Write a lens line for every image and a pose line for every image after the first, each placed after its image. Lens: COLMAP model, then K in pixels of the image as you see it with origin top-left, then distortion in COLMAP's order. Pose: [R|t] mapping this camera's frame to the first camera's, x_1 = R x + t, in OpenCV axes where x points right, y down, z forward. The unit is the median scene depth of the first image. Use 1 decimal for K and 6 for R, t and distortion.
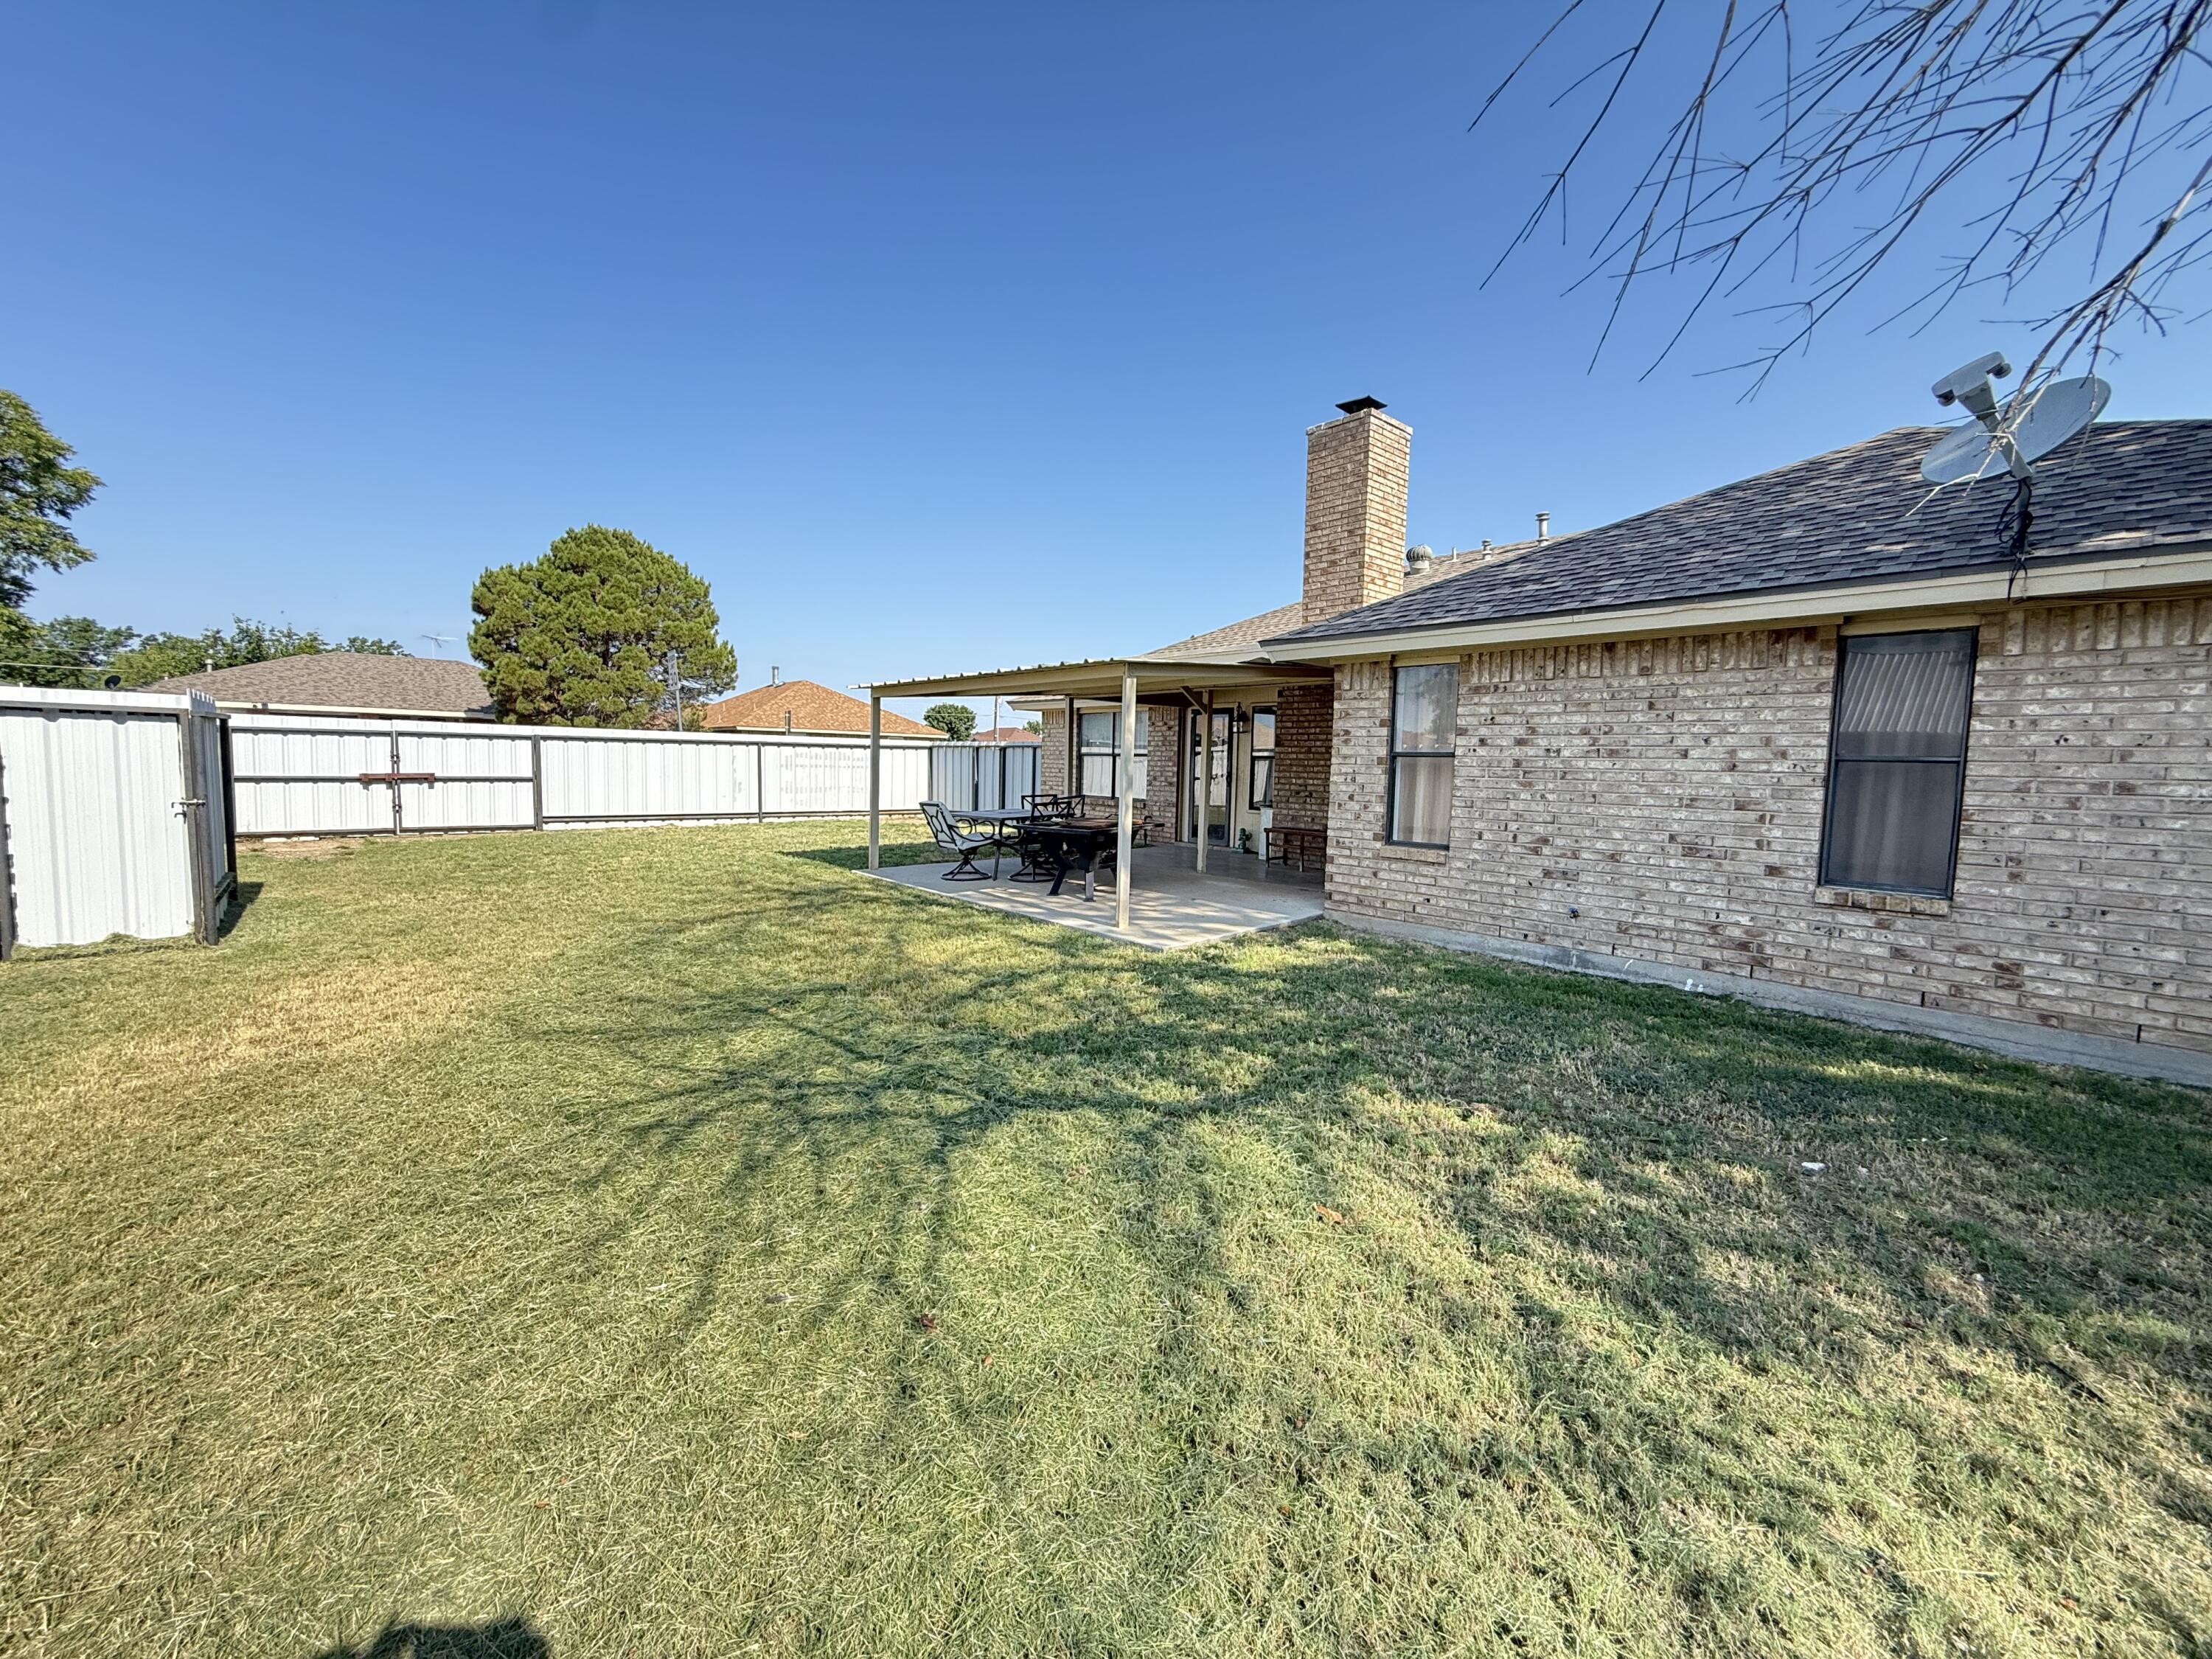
lens RADIAL K [[901.0, 0, 1096.4], [0, 901.0, 818.7], [0, 0, 1]] dist [0.000091, 0.000082]
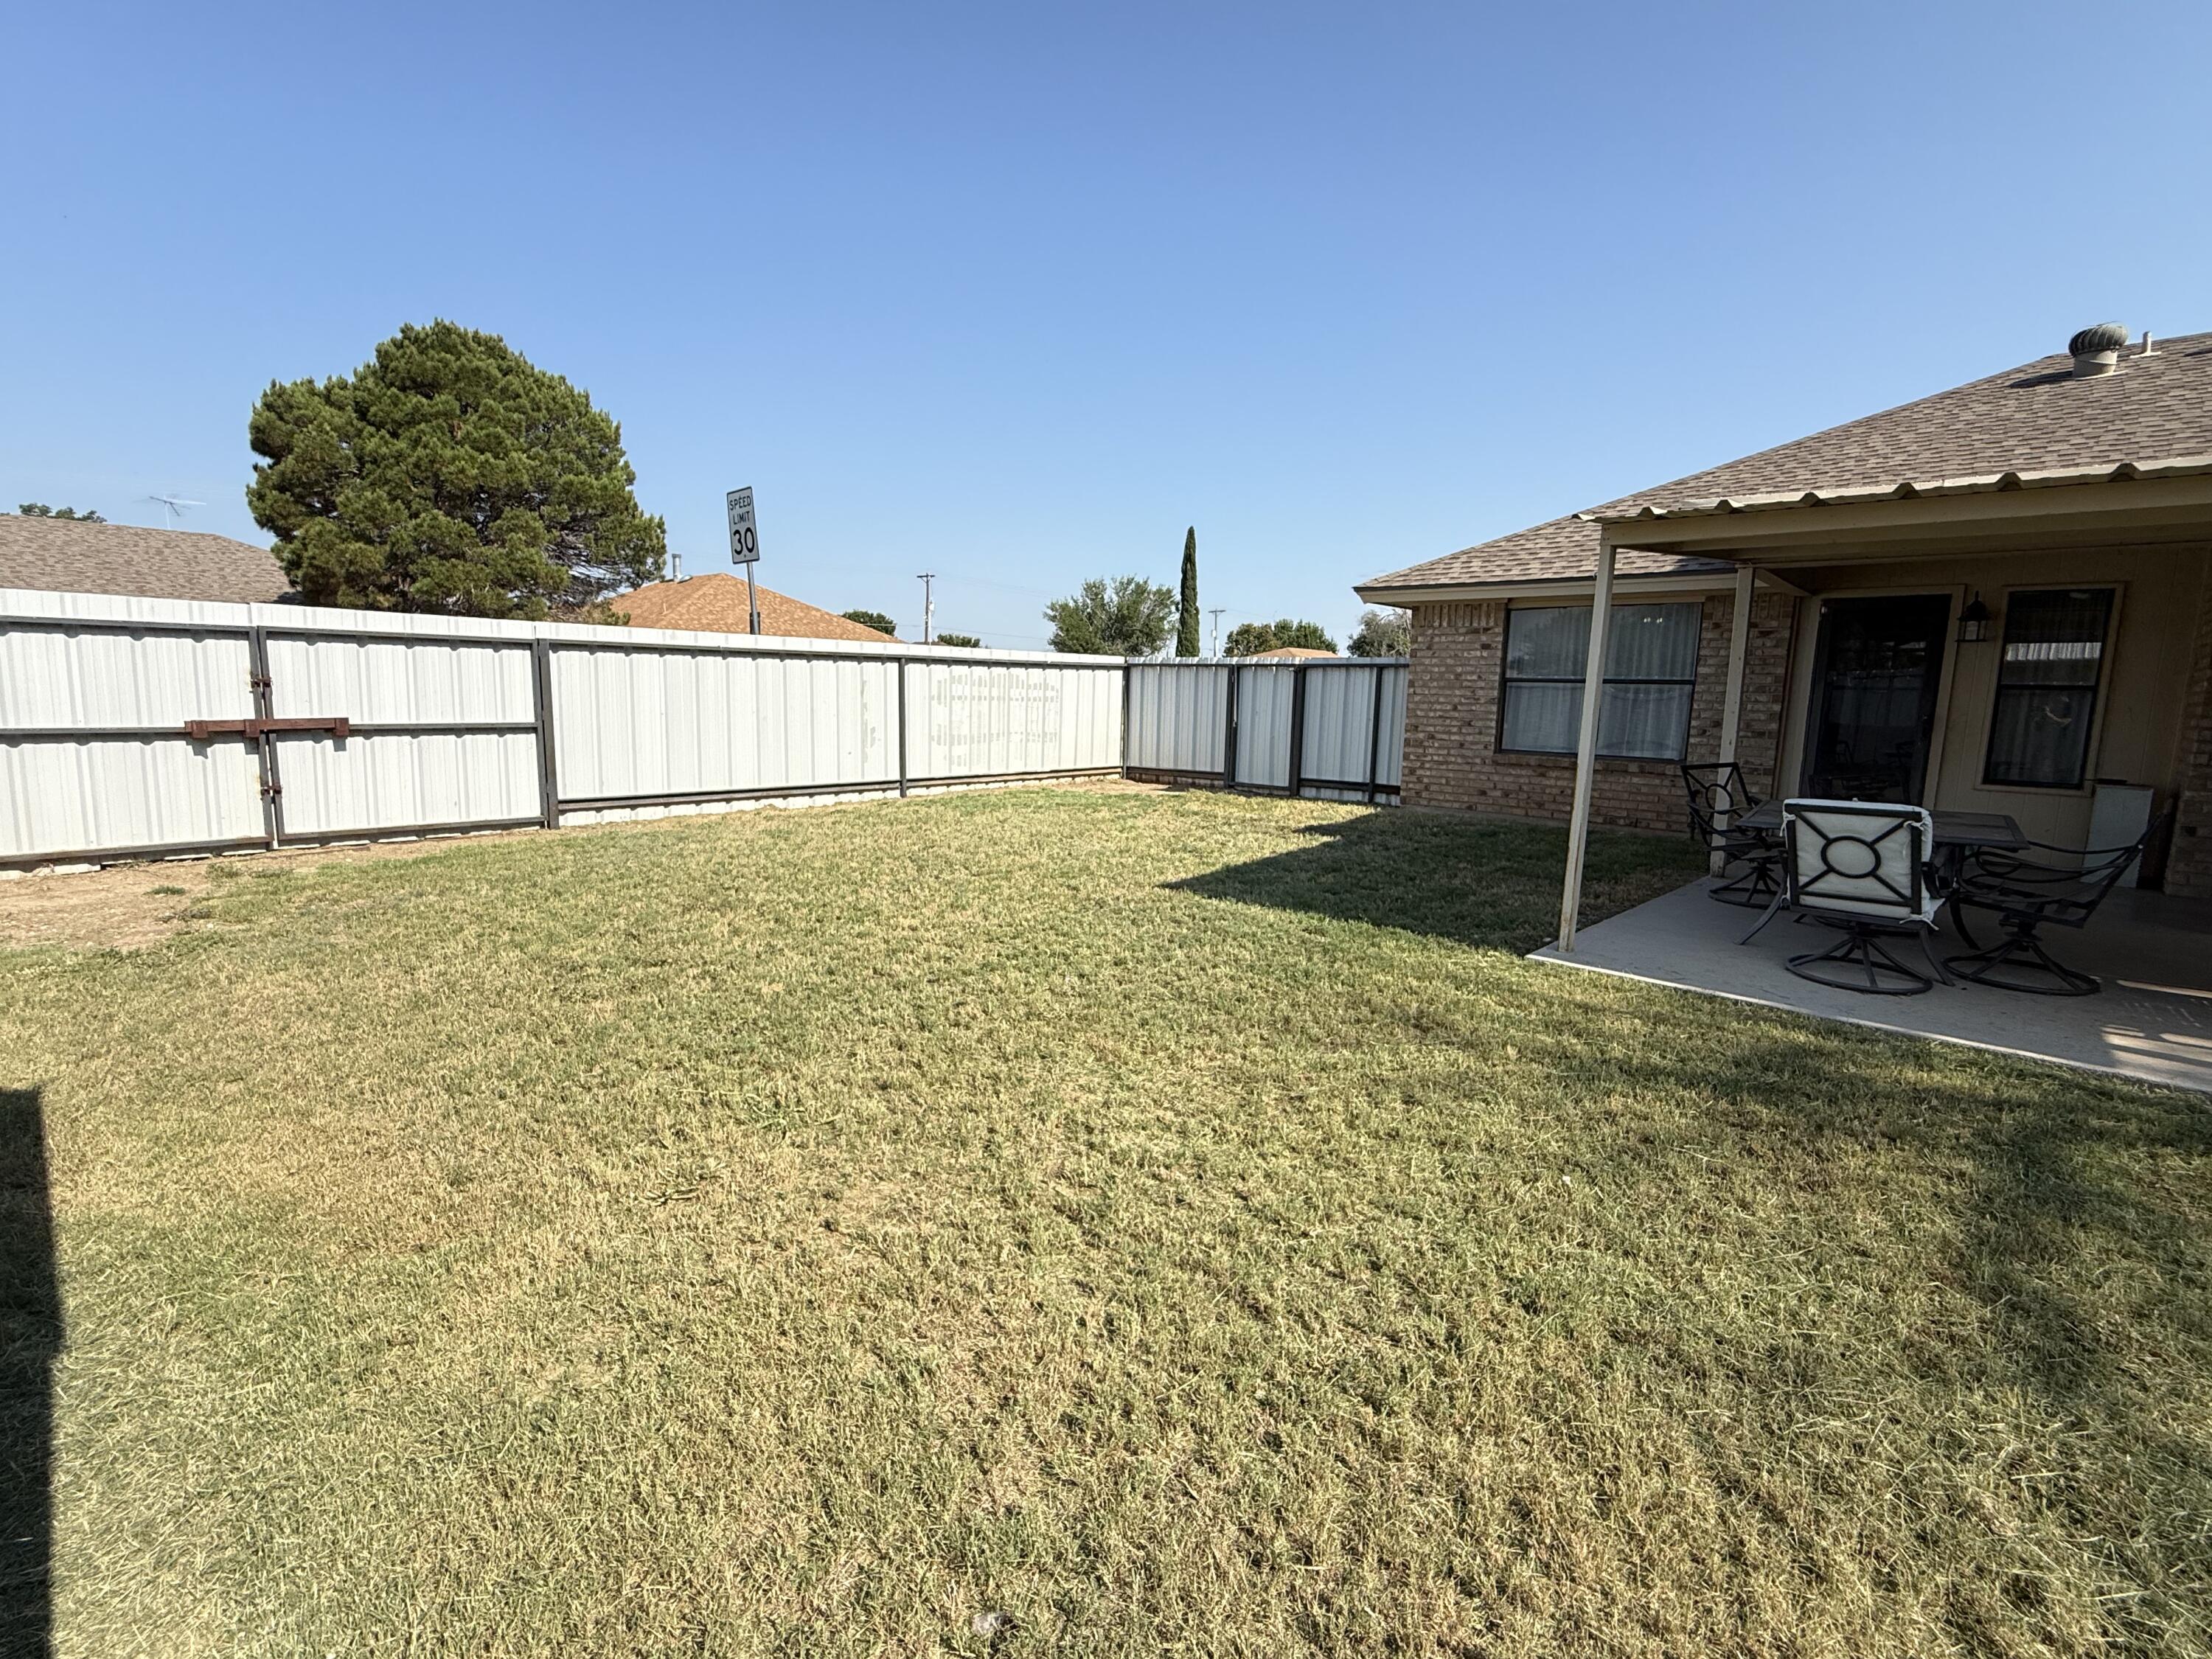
lens RADIAL K [[1052.2, 0, 1114.1], [0, 1052.2, 821.3], [0, 0, 1]] dist [0.009648, -0.002475]
pose [[0.994375, -0.011902, 0.105241, -0.296606], [0.004849, 0.997739, 0.067026, -0.023922], [-0.105801, -0.066139, 0.992185, 0.303434]]
